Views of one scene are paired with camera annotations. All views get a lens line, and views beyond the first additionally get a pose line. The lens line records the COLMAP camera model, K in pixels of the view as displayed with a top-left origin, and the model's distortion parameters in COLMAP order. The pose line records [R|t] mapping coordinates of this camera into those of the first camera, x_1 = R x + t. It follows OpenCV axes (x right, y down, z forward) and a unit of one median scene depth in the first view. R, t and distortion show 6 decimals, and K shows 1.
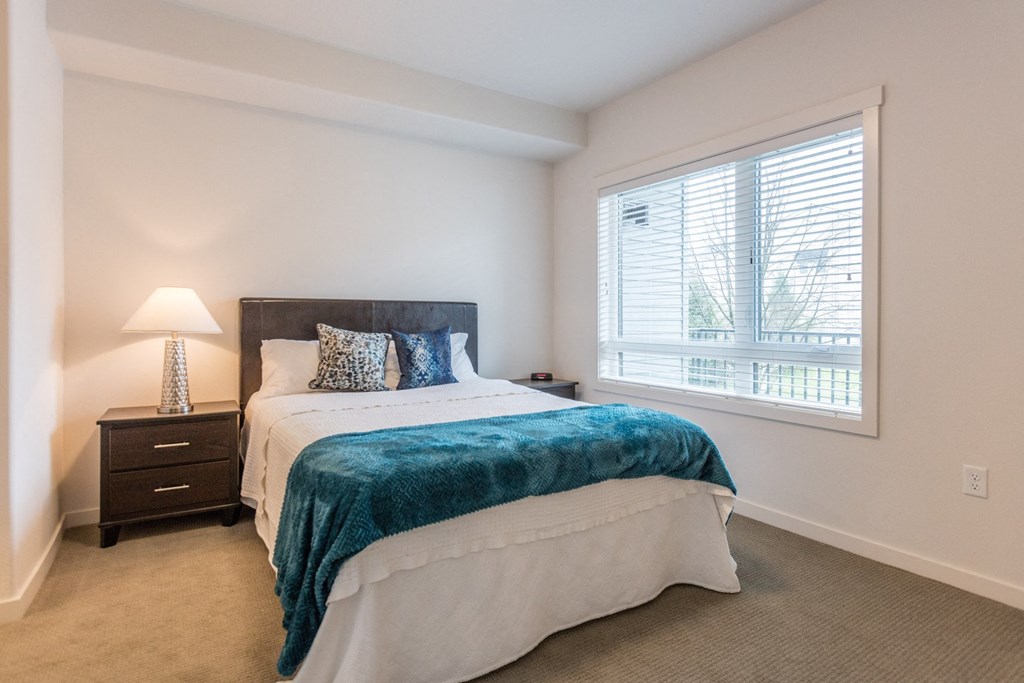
lens RADIAL K [[540.2, 0, 512.2], [0, 540.2, 311.3], [0, 0, 1]] dist [0.000489, 0.000605]
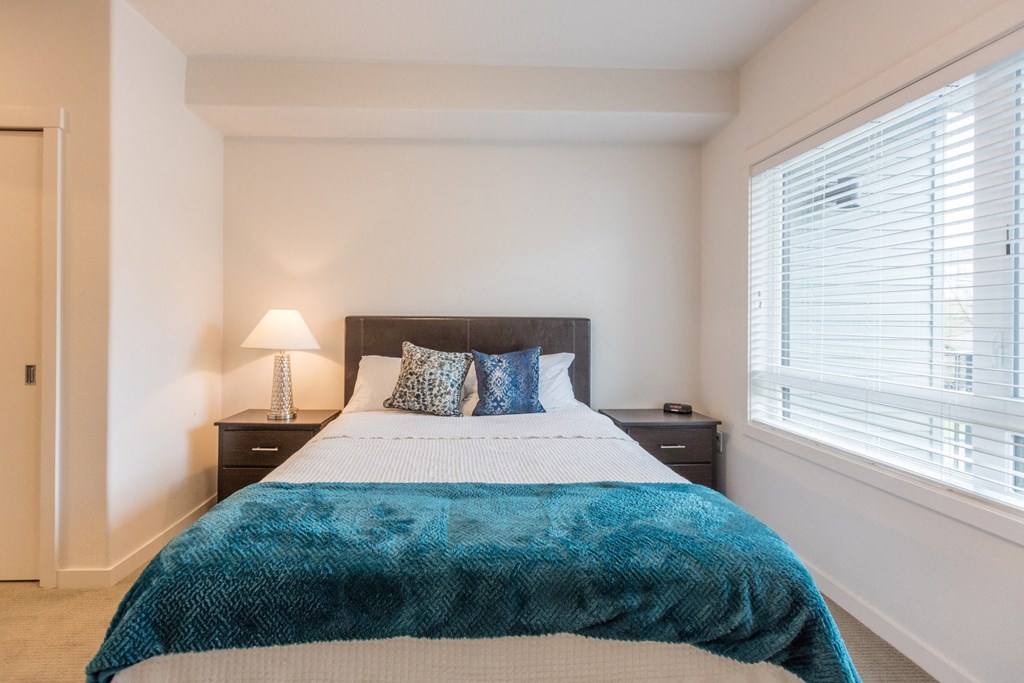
lens RADIAL K [[473.9, 0, 511.9], [0, 473.9, 312.9], [0, 0, 1]] dist [0.005787, 0.000229]
pose [[0.859534, -0.001643, -0.511075, 0.272687], [0.002779, 0.999995, 0.001459, -0.032450], [0.511071, -0.002675, 0.859535, 0.347235]]
